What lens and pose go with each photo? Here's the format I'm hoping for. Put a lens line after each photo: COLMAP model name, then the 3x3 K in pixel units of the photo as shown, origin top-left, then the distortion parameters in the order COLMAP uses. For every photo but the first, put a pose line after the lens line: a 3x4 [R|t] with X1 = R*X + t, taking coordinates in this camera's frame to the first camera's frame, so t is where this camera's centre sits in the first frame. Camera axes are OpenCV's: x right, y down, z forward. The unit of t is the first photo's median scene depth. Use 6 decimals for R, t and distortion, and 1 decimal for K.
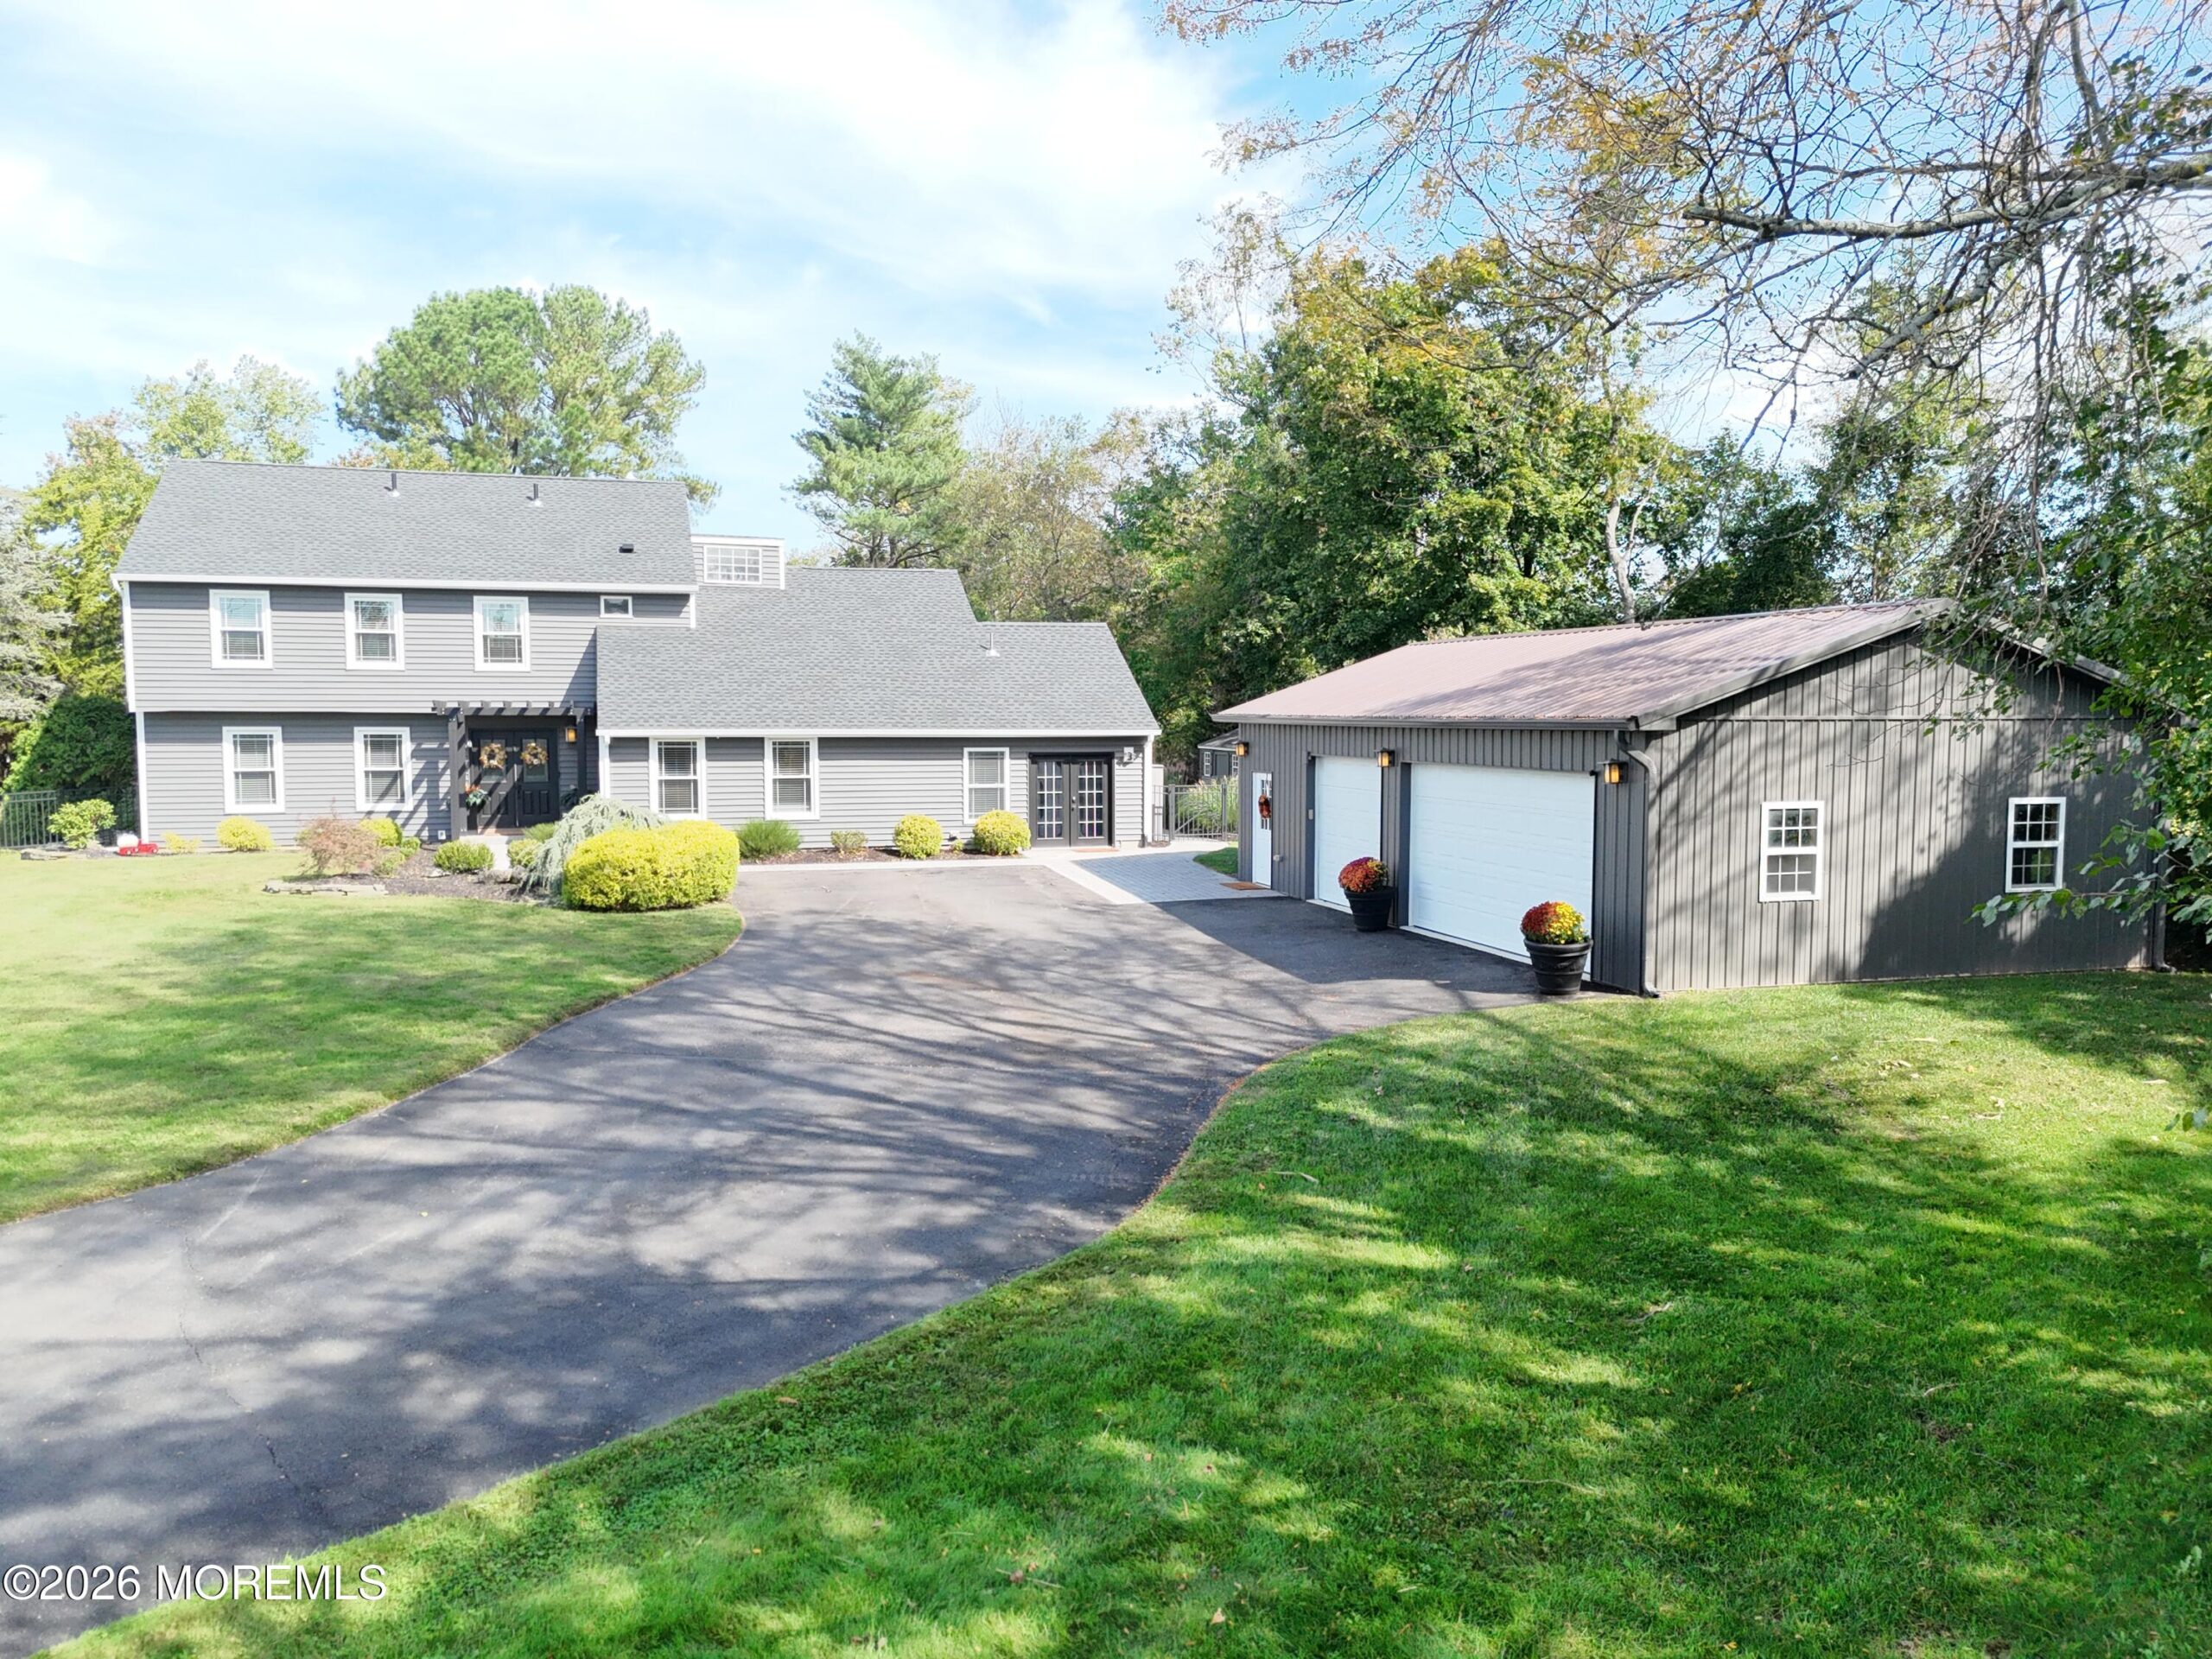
lens RADIAL K [[1607.4, 0, 1108.5], [0, 1607.4, 828.2], [0, 0, 1]] dist [0.085003, -0.086975]
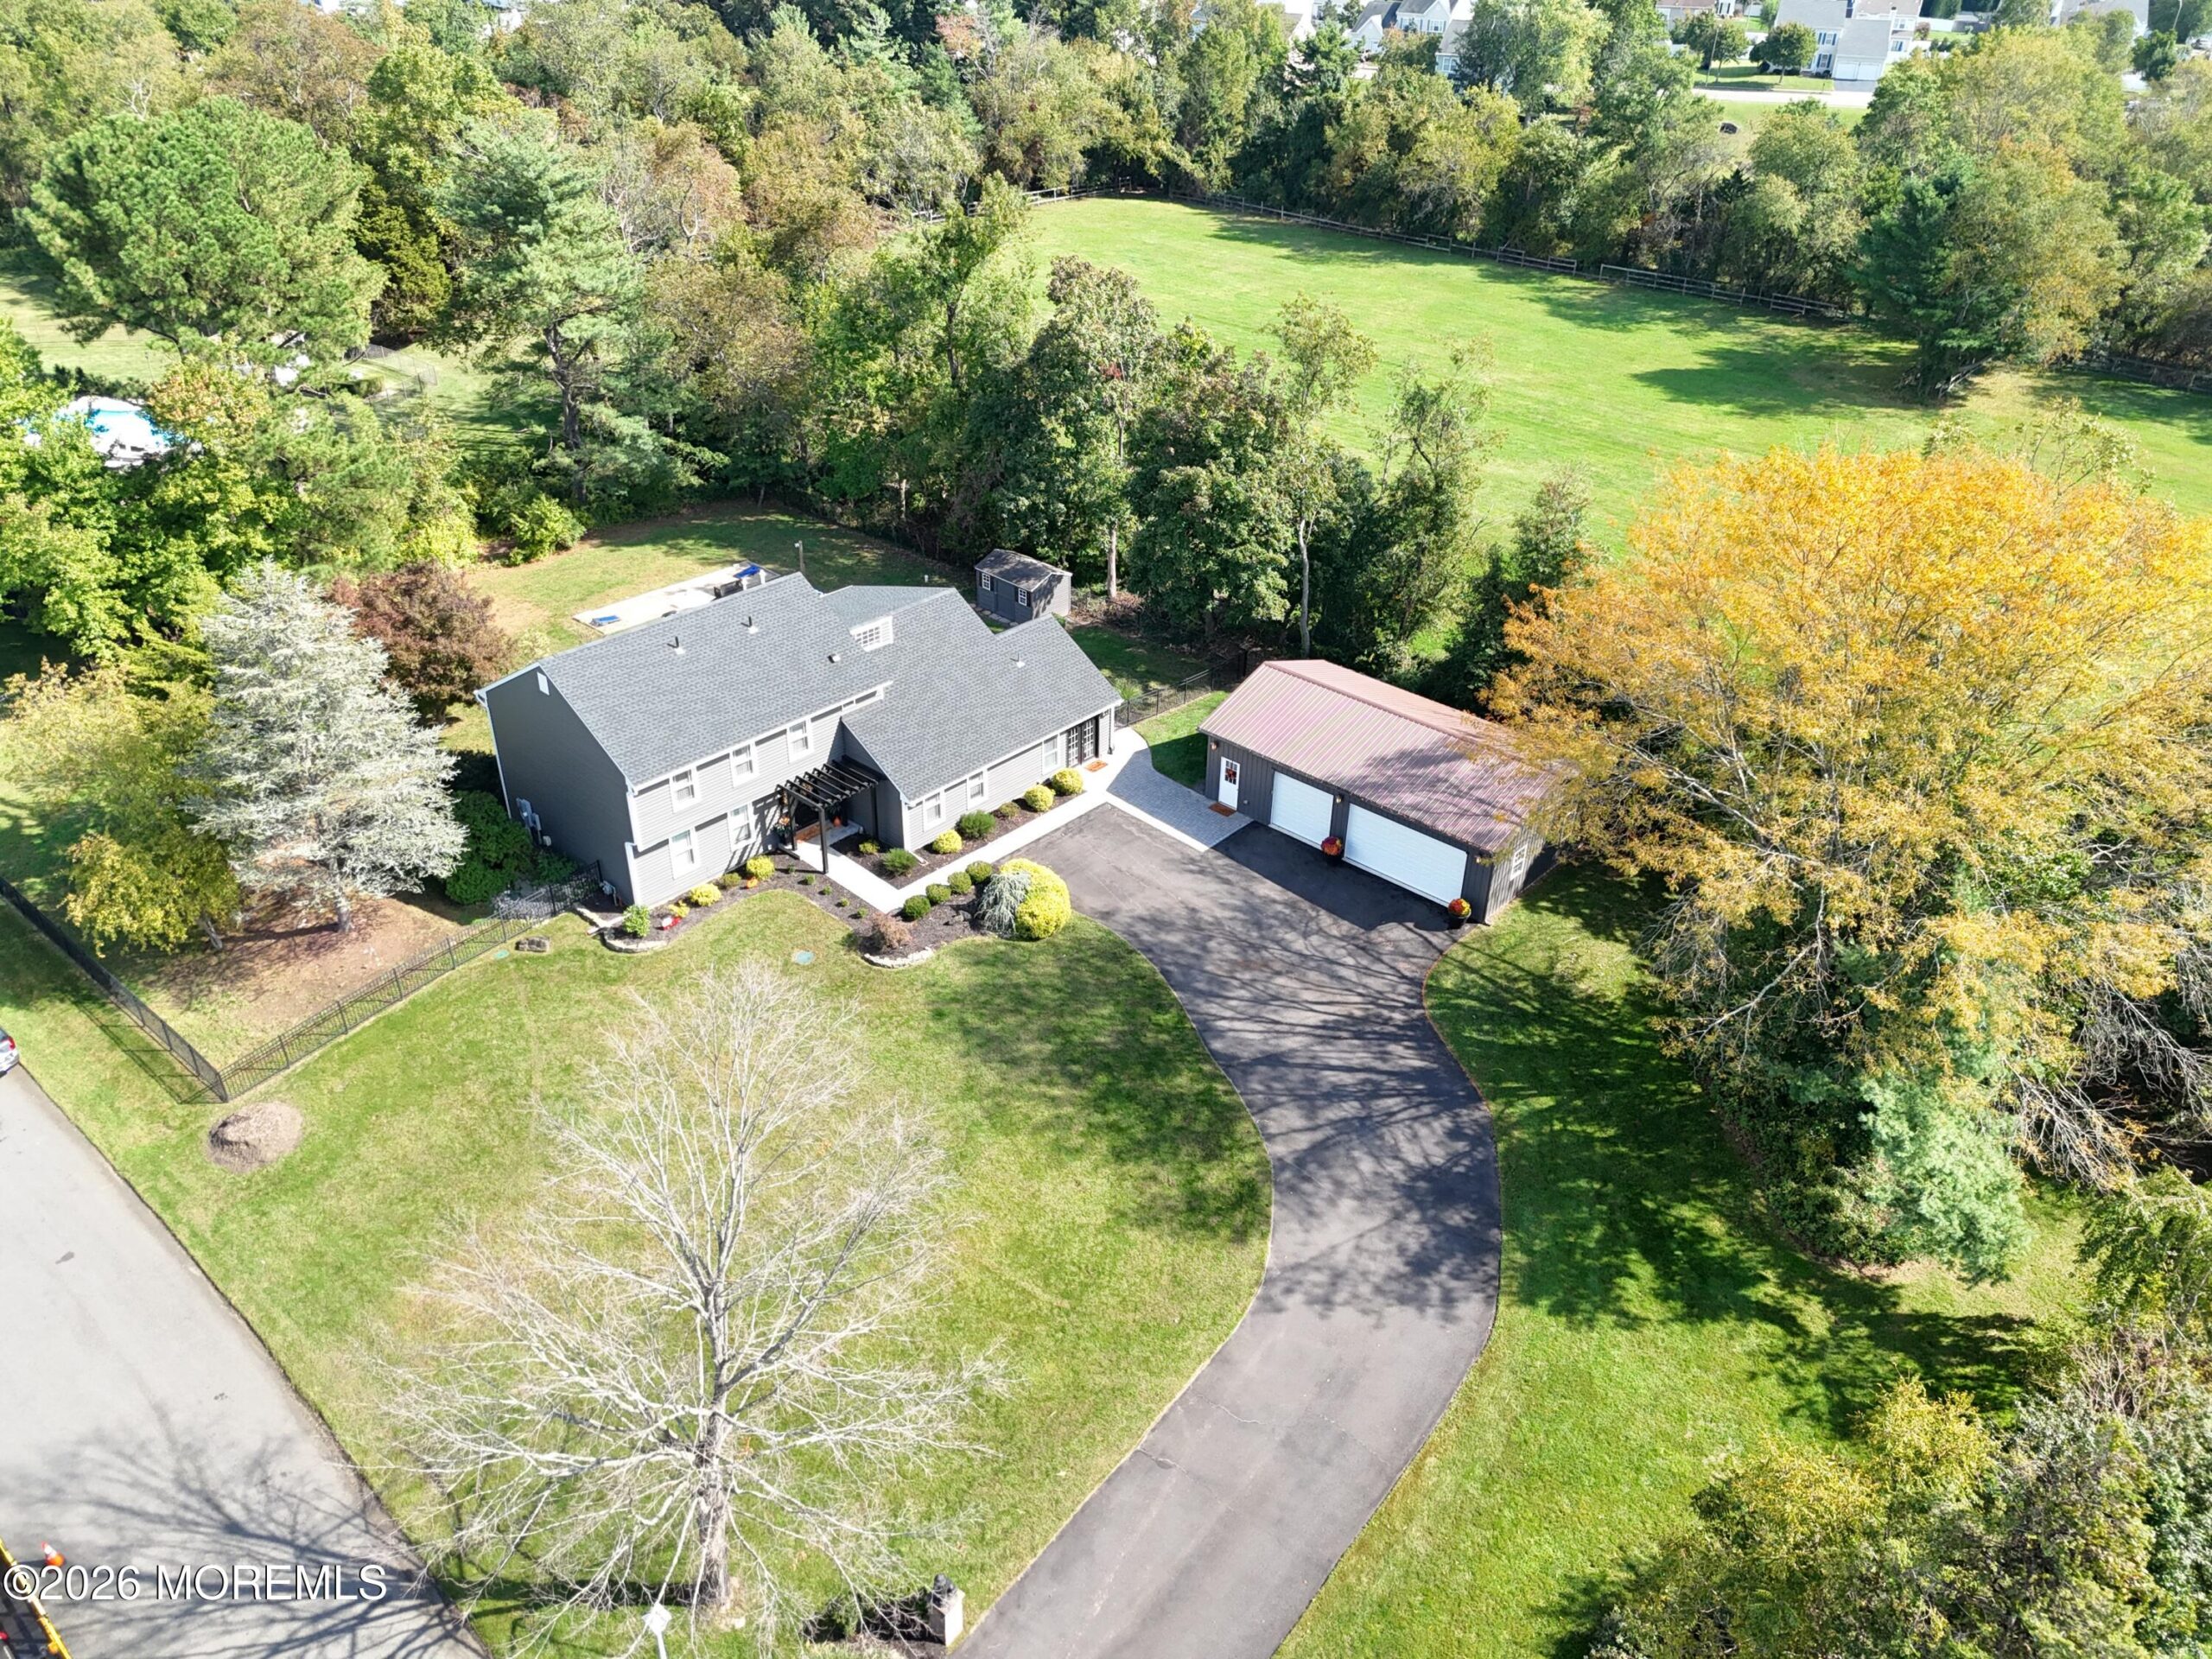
lens RADIAL K [[1668.7, 0, 1096.9], [0, 1668.7, 834.2], [0, 0, 1]] dist [0.094729, -0.097530]
pose [[0.855539, -0.258692, 0.448477, -0.917132], [0.022936, 0.884310, 0.466336, -0.838261], [-0.517230, -0.388683, 0.762495, -0.531629]]
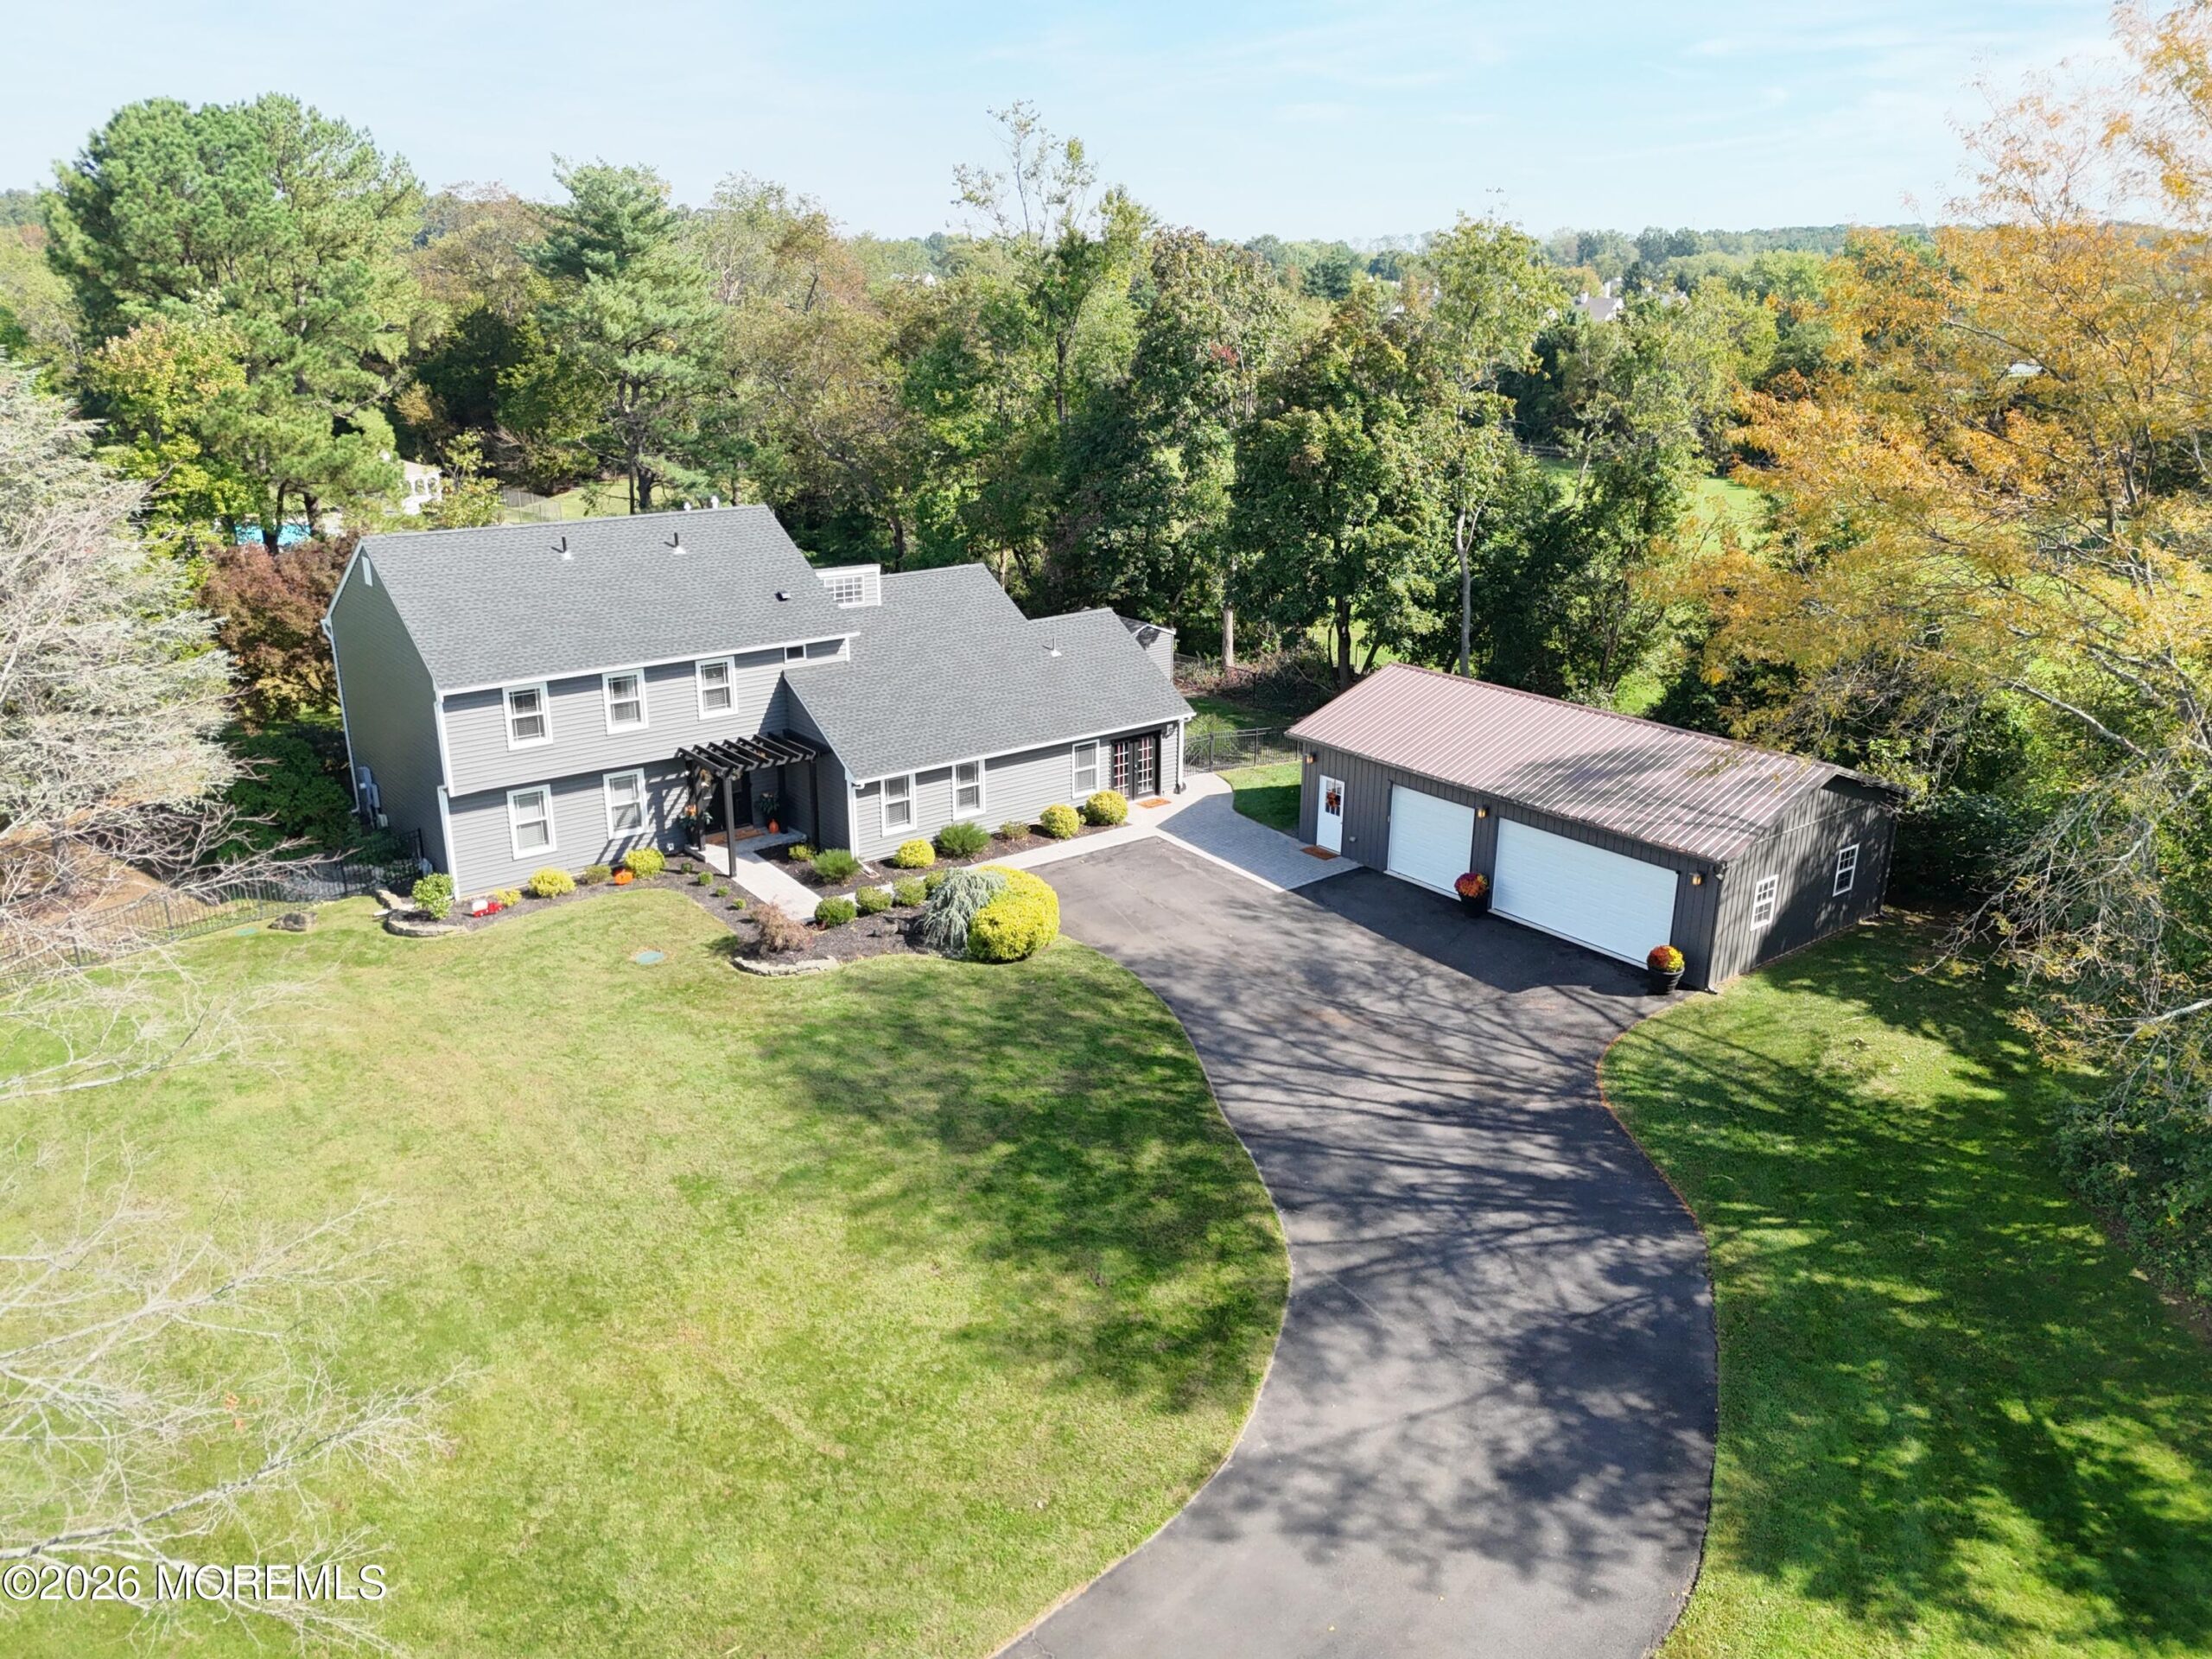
lens RADIAL K [[1607.4, 0, 1108.5], [0, 1607.4, 828.2], [0, 0, 1]] dist [0.085003, -0.086975]
pose [[0.929503, -0.115126, 0.350387, -0.539048], [0.022094, 0.965707, 0.258692, -0.327353], [-0.368153, -0.232713, 0.900171, -0.237789]]
